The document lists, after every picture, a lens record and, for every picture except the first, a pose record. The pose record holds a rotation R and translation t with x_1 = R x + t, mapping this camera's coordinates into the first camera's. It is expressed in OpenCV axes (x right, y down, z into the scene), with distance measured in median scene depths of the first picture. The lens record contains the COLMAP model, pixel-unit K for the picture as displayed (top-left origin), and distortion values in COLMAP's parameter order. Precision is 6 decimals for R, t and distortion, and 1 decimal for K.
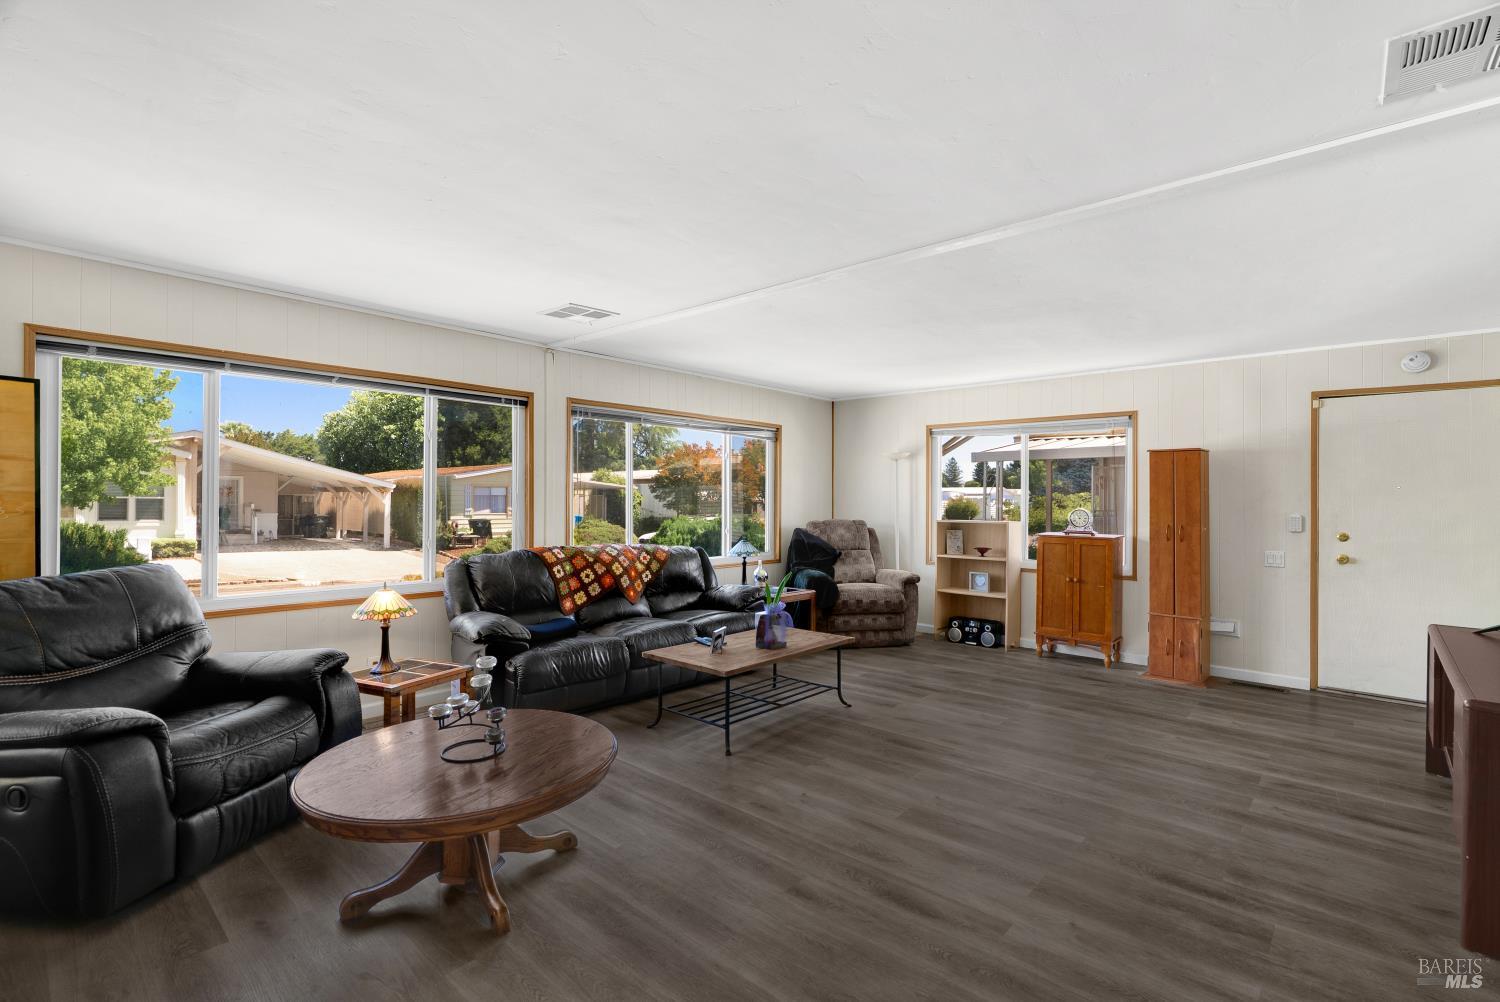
lens RADIAL K [[680.8, 0, 740.7], [0, 680.8, 501.8], [0, 0, 1]] dist [-0.008952, 0.002983]
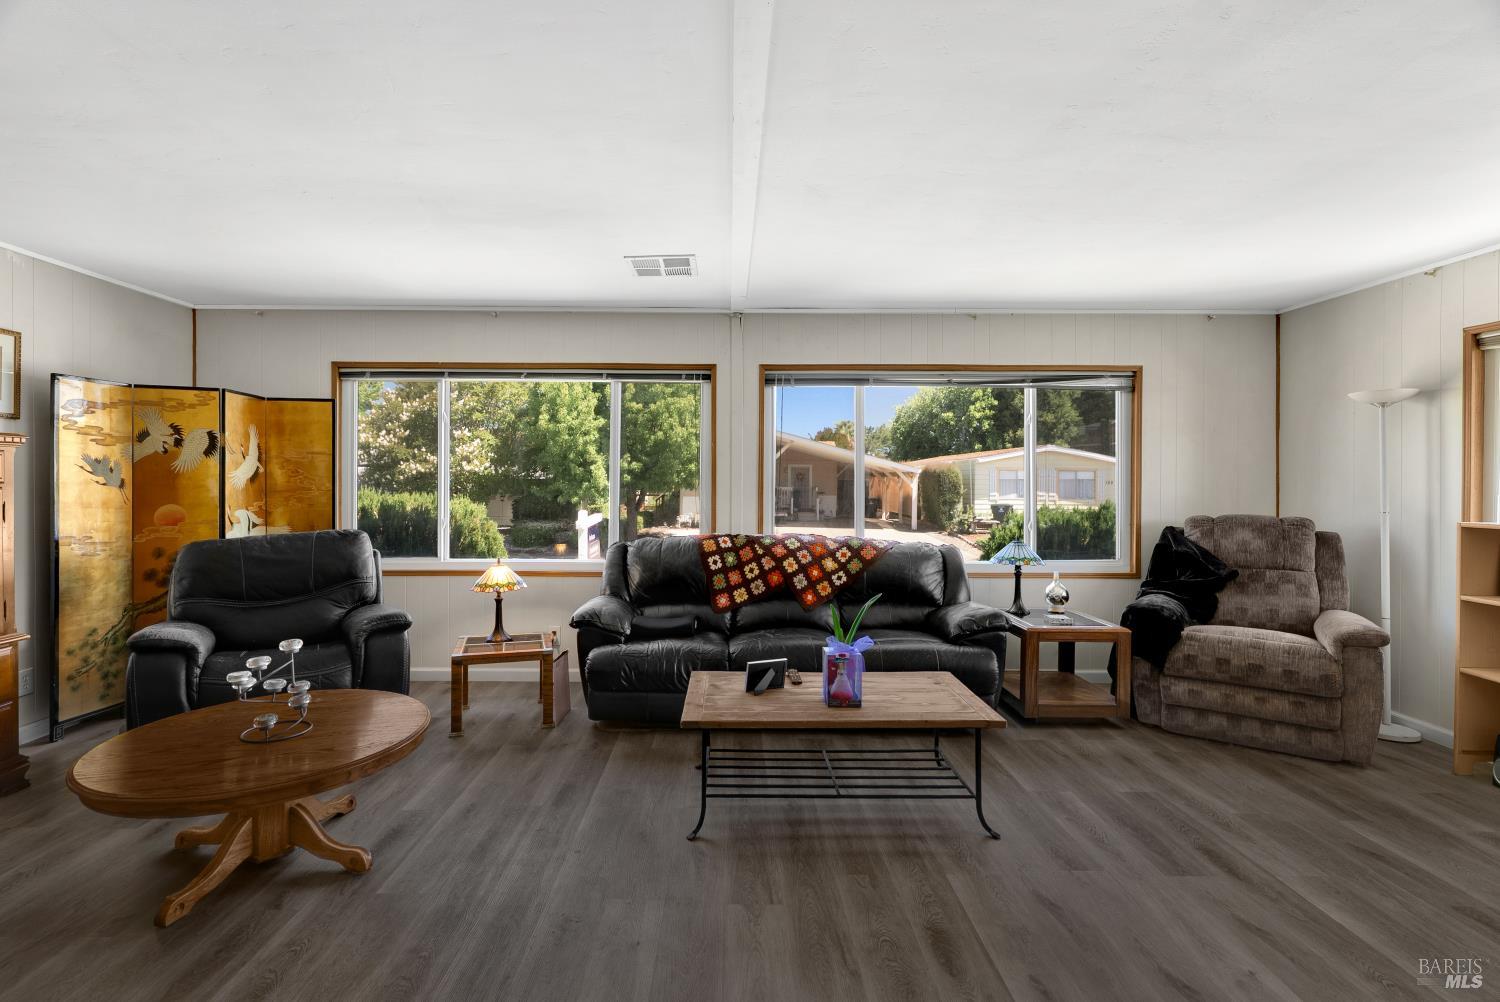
lens RADIAL K [[680.8, 0, 728.6], [0, 680.8, 488.4], [0, 0, 1]] dist [-0.008952, 0.002983]
pose [[0.676075, 0.003885, -0.736823, 0.382886], [-0.001555, 0.999991, 0.003846, 0.002349], [0.736831, -0.001454, 0.676075, 0.396710]]
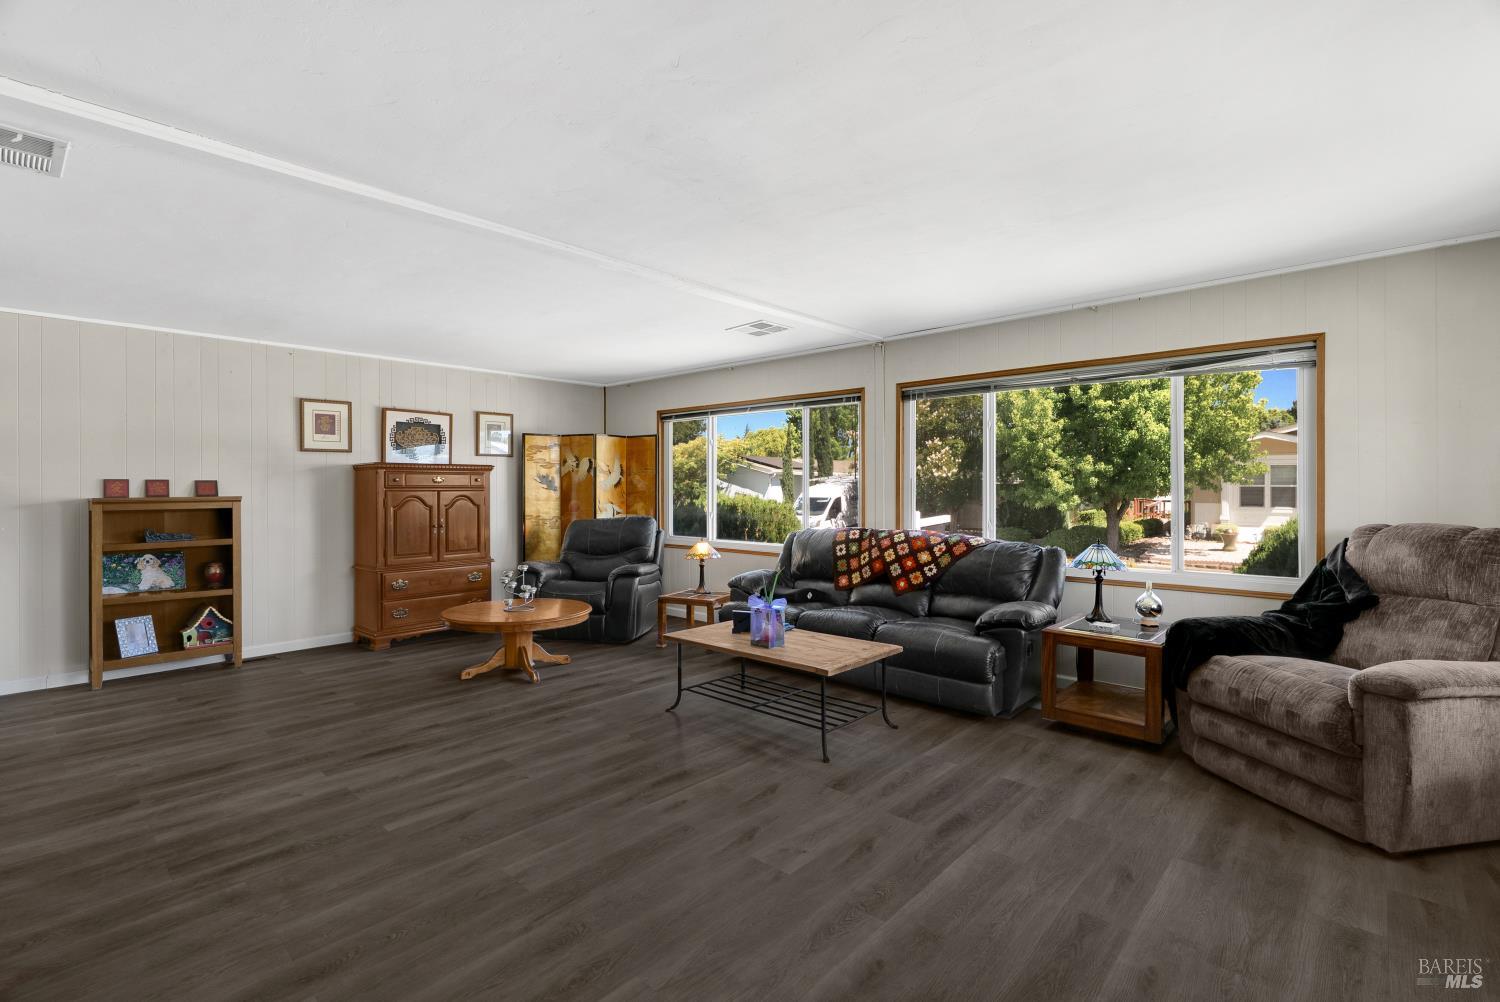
lens RADIAL K [[680.8, 0, 754.1], [0, 680.8, 488.4], [0, 0, 1]] dist [-0.008952, 0.002983]
pose [[0.007306, -0.003963, -0.999965, 0.799074], [0.000890, 0.999992, -0.003957, 0.007000], [0.999973, -0.000861, 0.007310, 0.818618]]
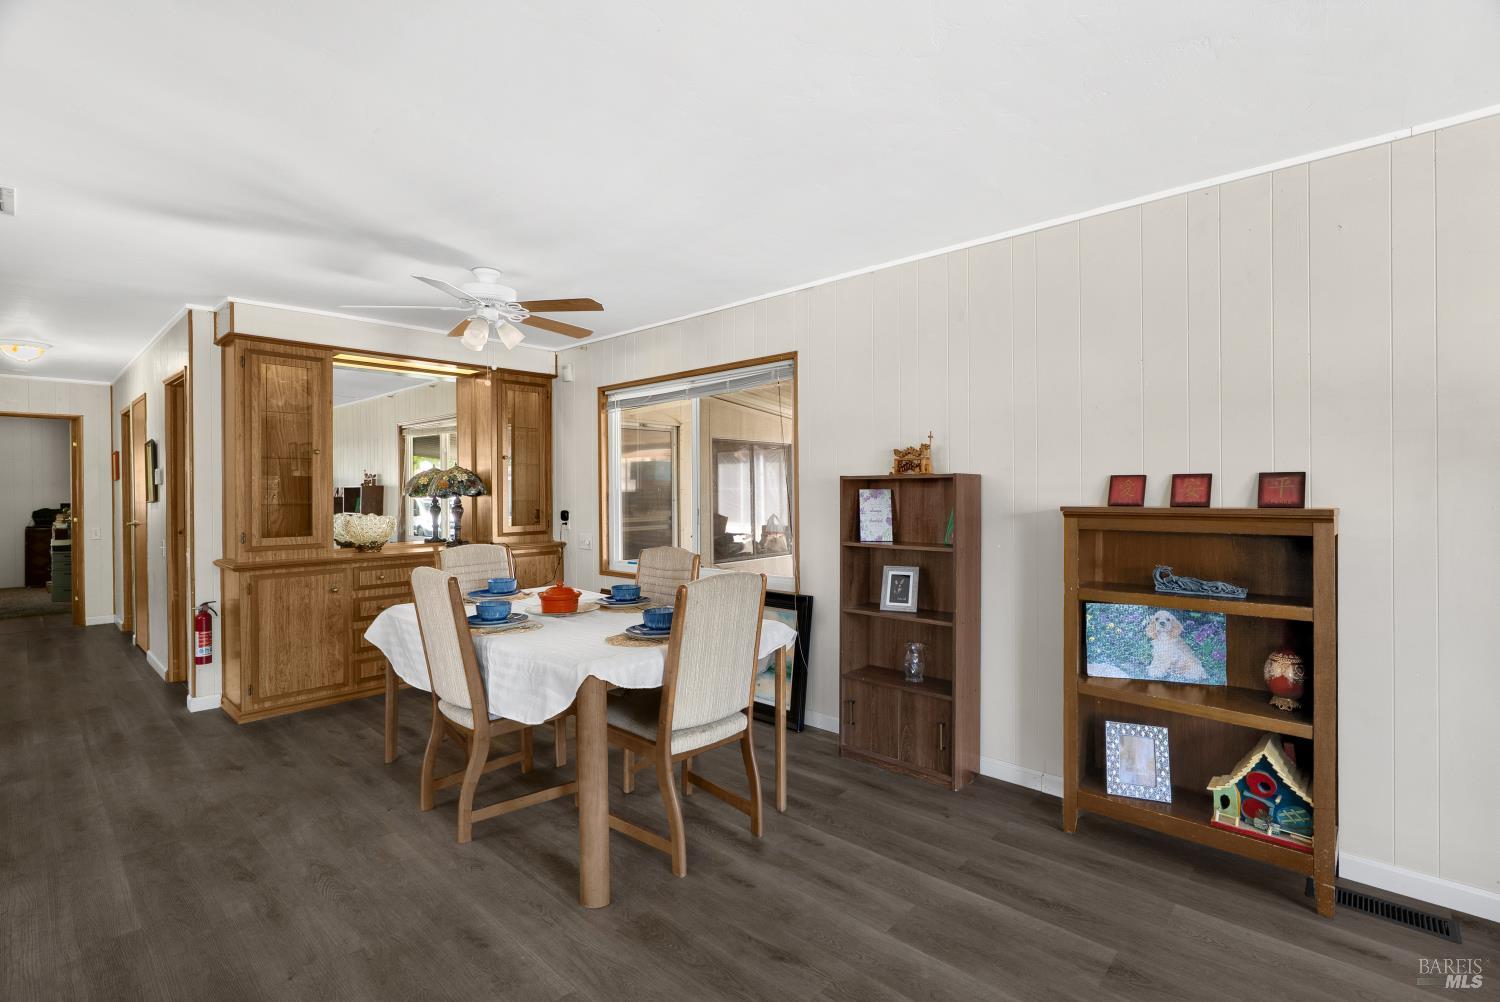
lens RADIAL K [[680.8, 0, 753.1], [0, 680.8, 491.9], [0, 0, 1]] dist [-0.008952, 0.002983]
pose [[-0.999949, -0.003973, -0.009316, 0.146583], [-0.004047, 0.999960, 0.007978, 0.000741], [0.009284, 0.008016, -0.999925, 0.475973]]
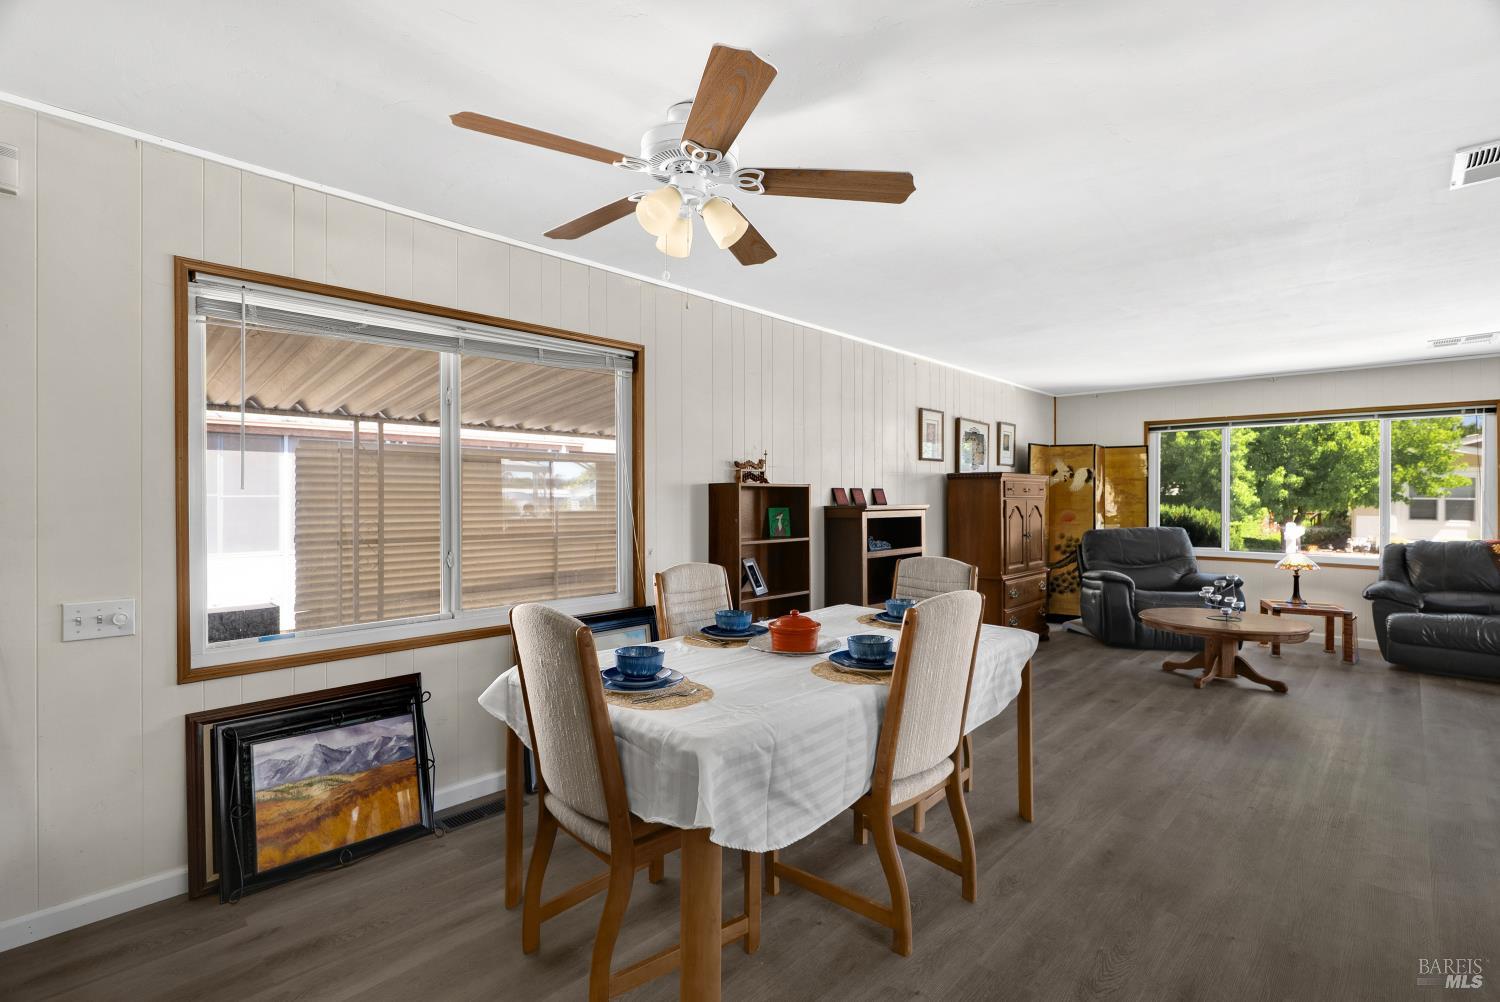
lens RADIAL K [[680.8, 0, 760.3], [0, 680.8, 491.9], [0, 0, 1]] dist [-0.008952, 0.002983]
pose [[-0.020666, -0.013776, -0.999692, 0.810019], [-0.004685, 0.999895, -0.013682, 0.010009], [0.999775, 0.004401, -0.020729, -0.168385]]
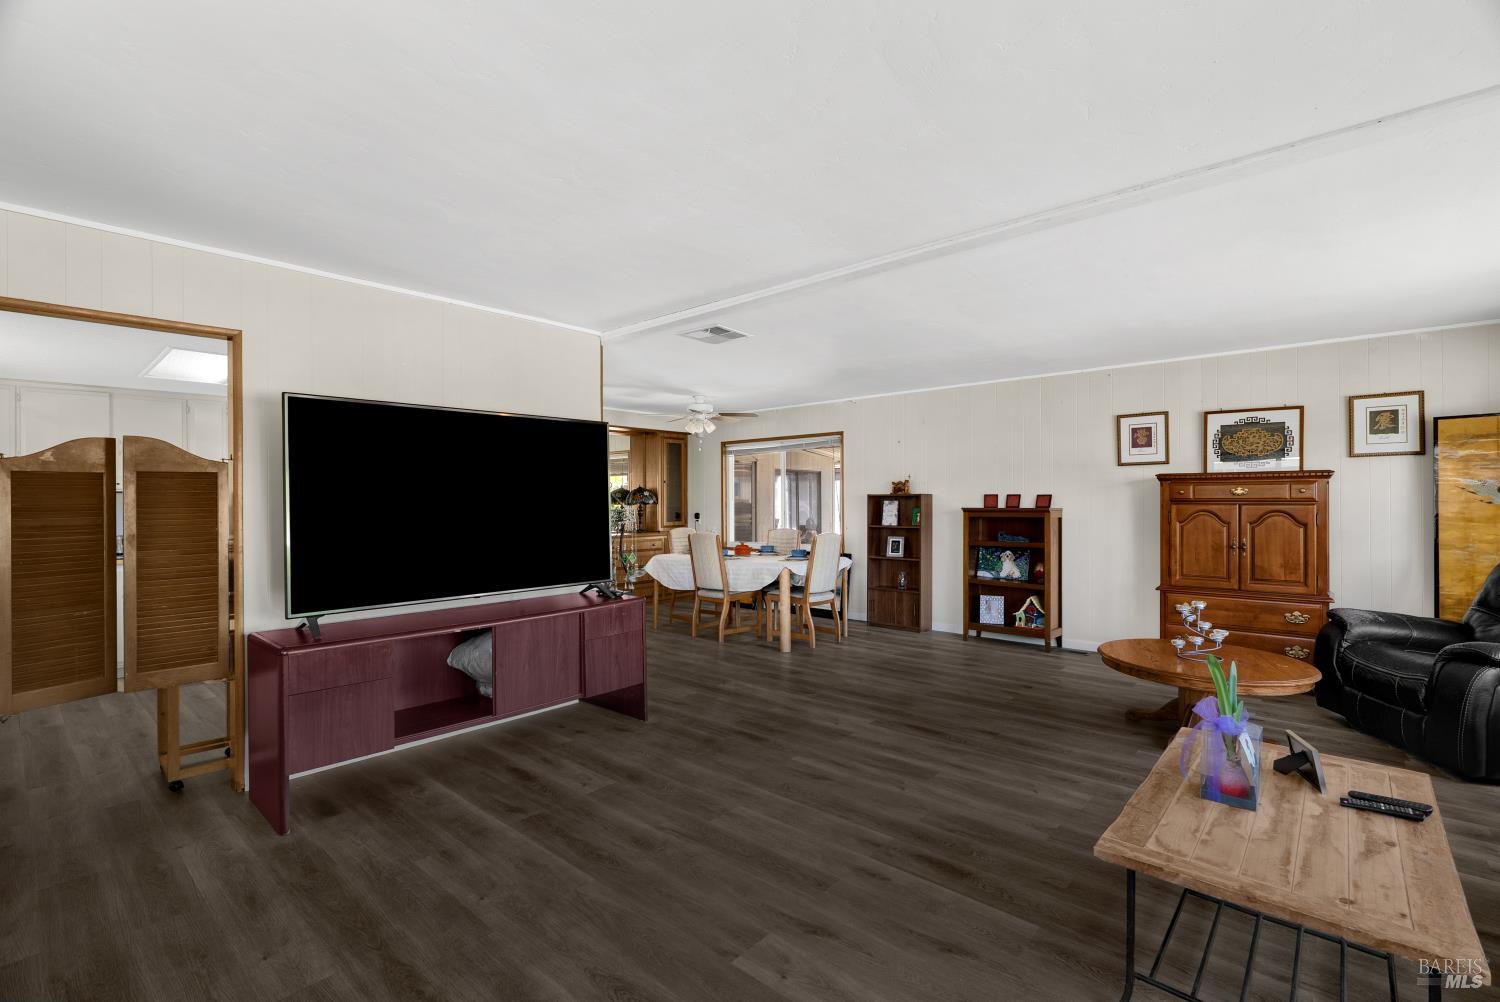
lens RADIAL K [[680.8, 0, 754.6], [0, 680.8, 495.1], [0, 0, 1]] dist [-0.008952, 0.002983]
pose [[-0.999599, -0.005952, -0.027678, 0.333344], [-0.005758, 0.999958, -0.007077, 0.003240], [0.027719, -0.006915, -0.999592, 1.237383]]
